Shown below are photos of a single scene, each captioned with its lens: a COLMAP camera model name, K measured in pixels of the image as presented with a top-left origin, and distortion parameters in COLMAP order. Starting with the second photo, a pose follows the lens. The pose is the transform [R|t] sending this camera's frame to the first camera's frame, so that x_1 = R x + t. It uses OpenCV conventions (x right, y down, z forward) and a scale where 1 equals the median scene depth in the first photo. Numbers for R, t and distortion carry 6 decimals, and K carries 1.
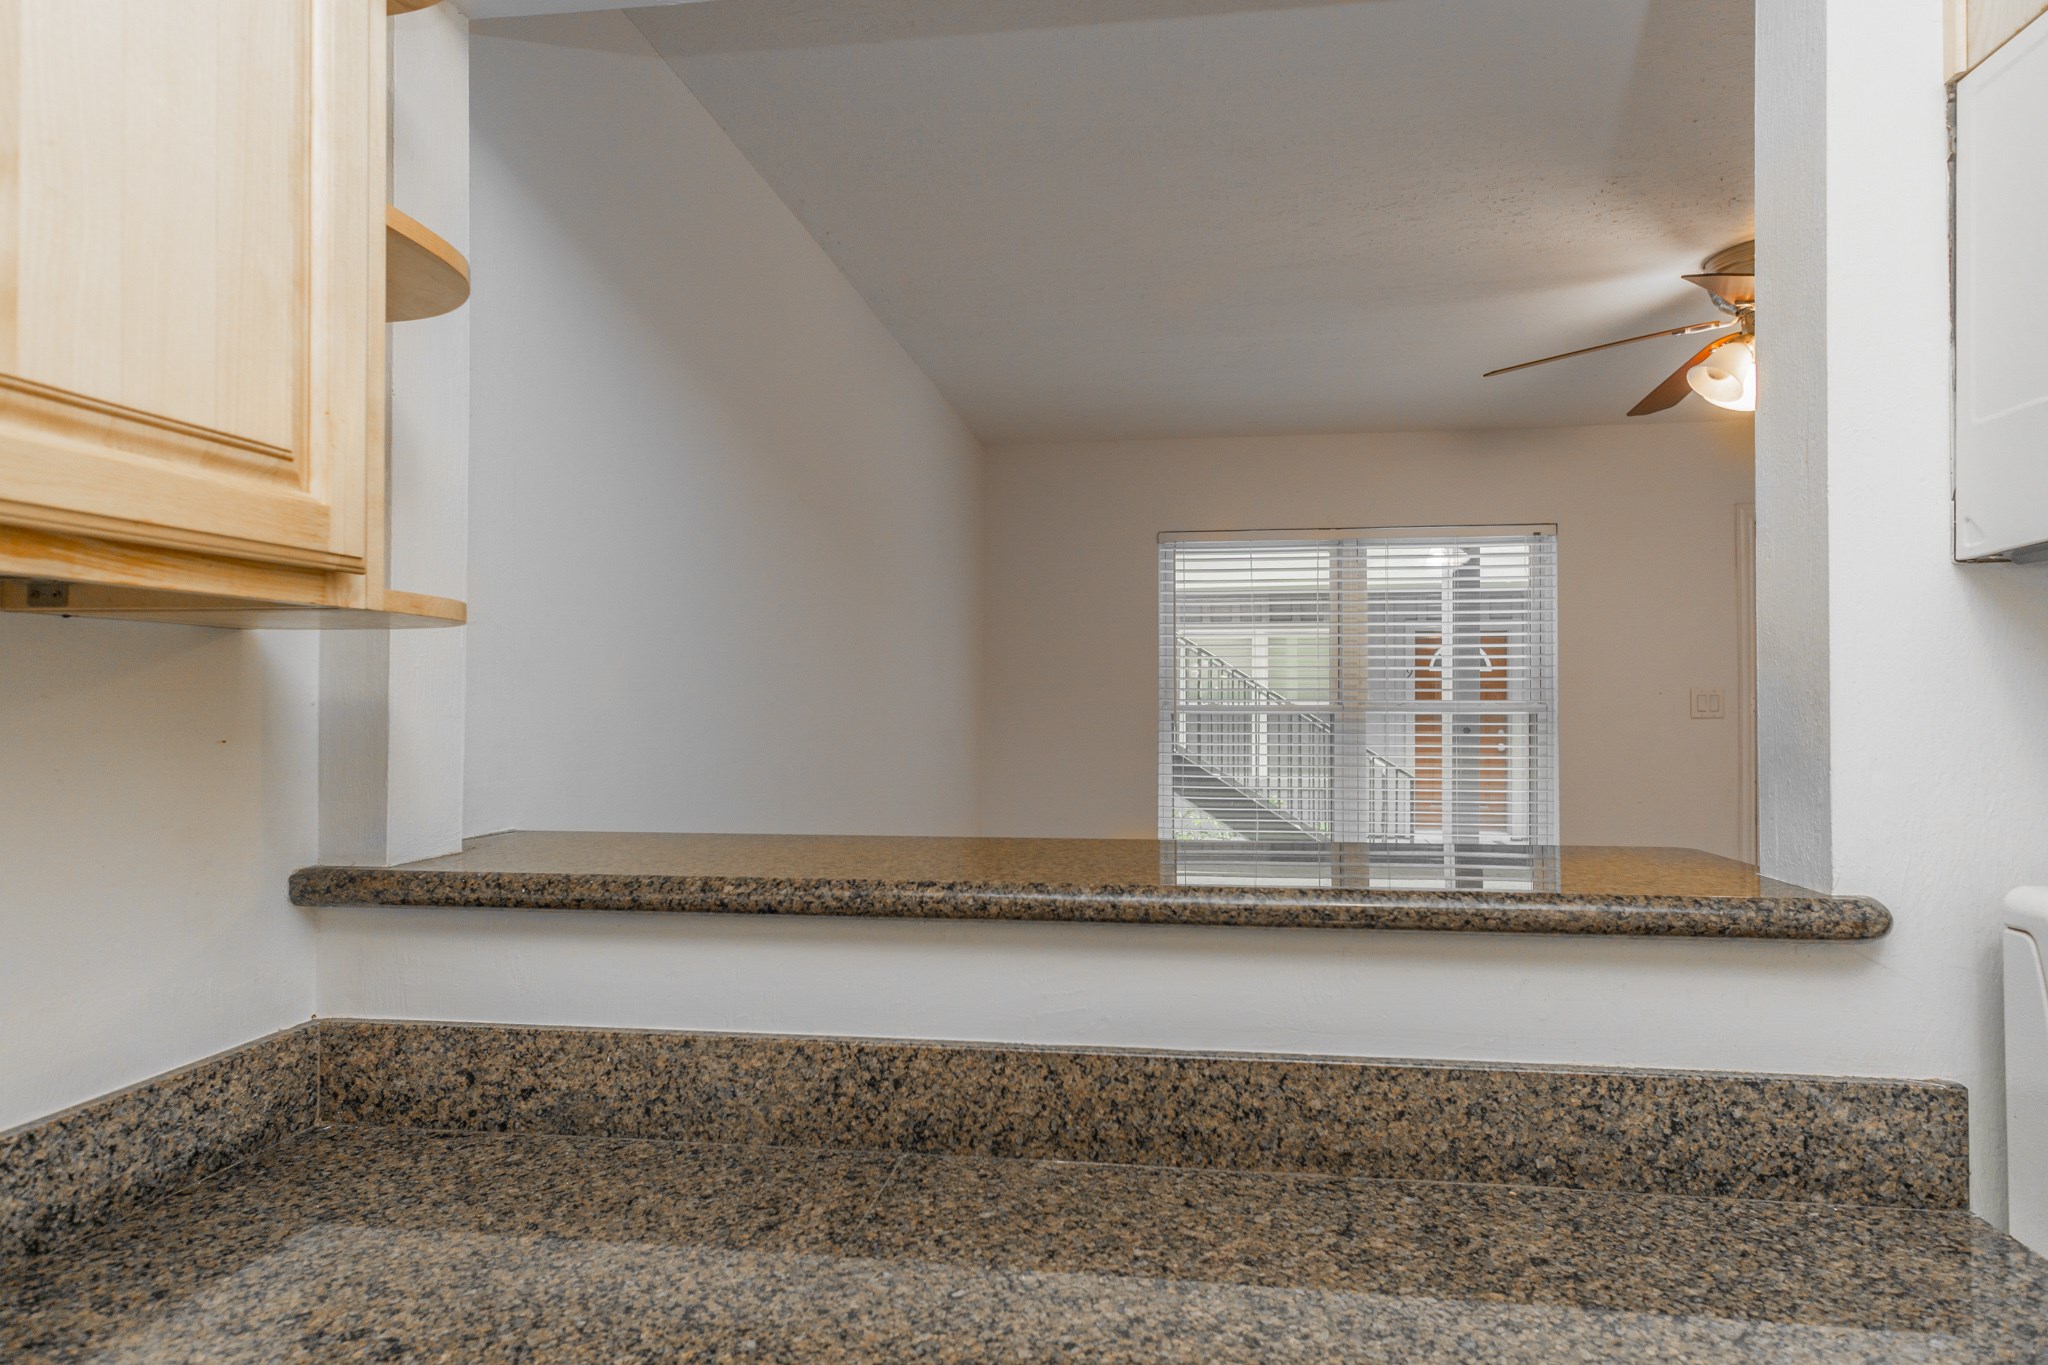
lens RADIAL K [[1150.7, 0, 1026.7], [0, 1150.7, 683.0], [0, 0, 1]] dist [0.011468, 0.000704]
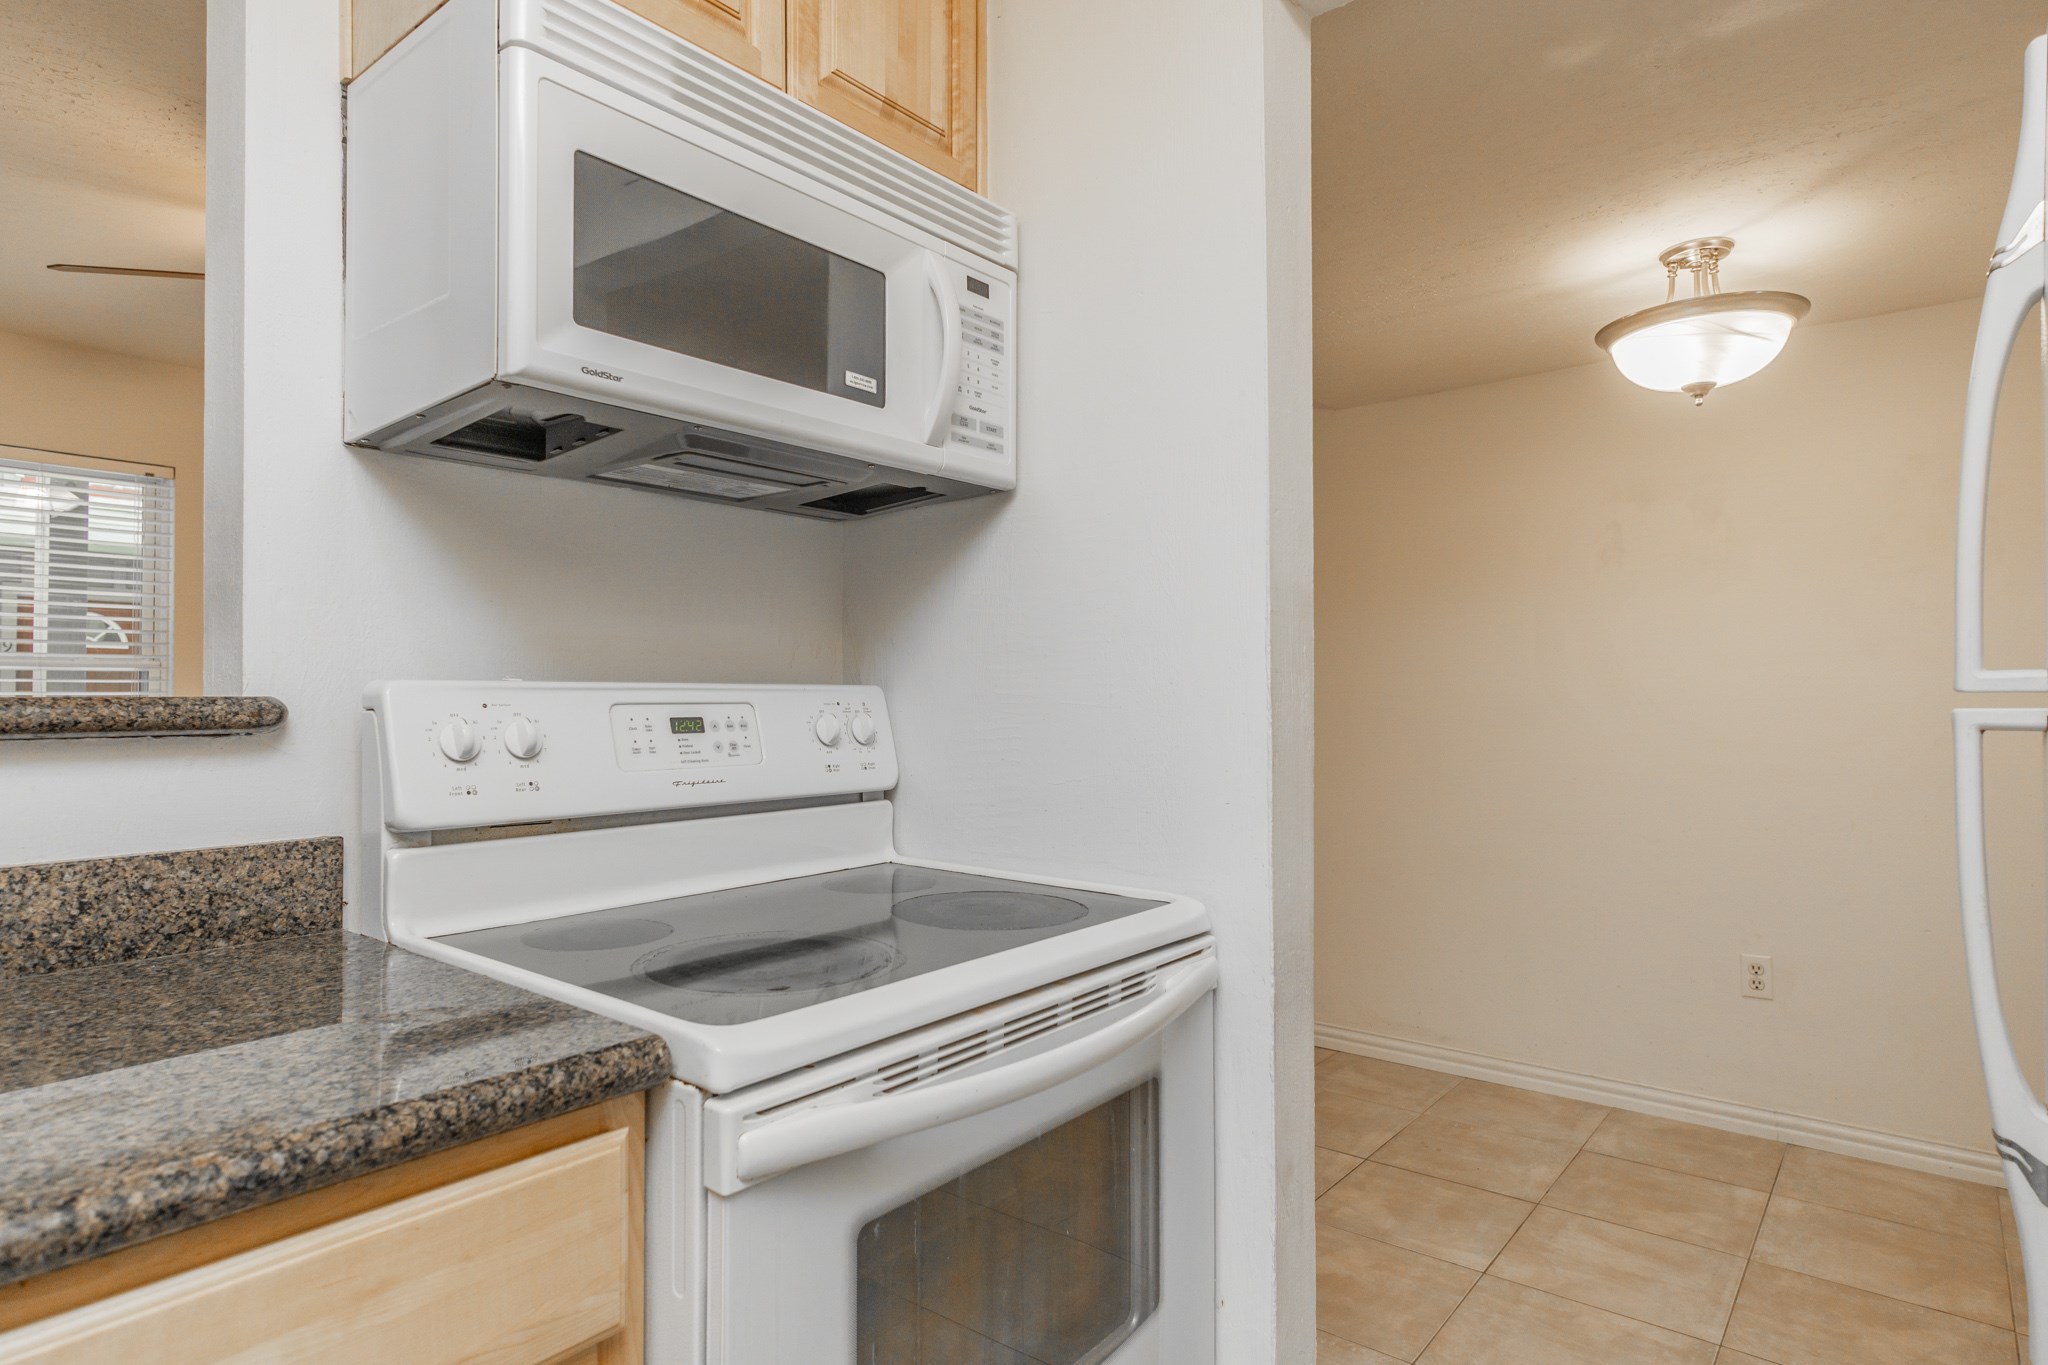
lens RADIAL K [[1150.7, 0, 1018.7], [0, 1150.7, 680.1], [0, 0, 1]] dist [0.011468, 0.000704]
pose [[0.520459, 0.012791, 0.853791, 0.075471], [-0.009941, 0.999911, -0.008921, 0.168969], [-0.853829, -0.003844, 0.520540, -0.348496]]
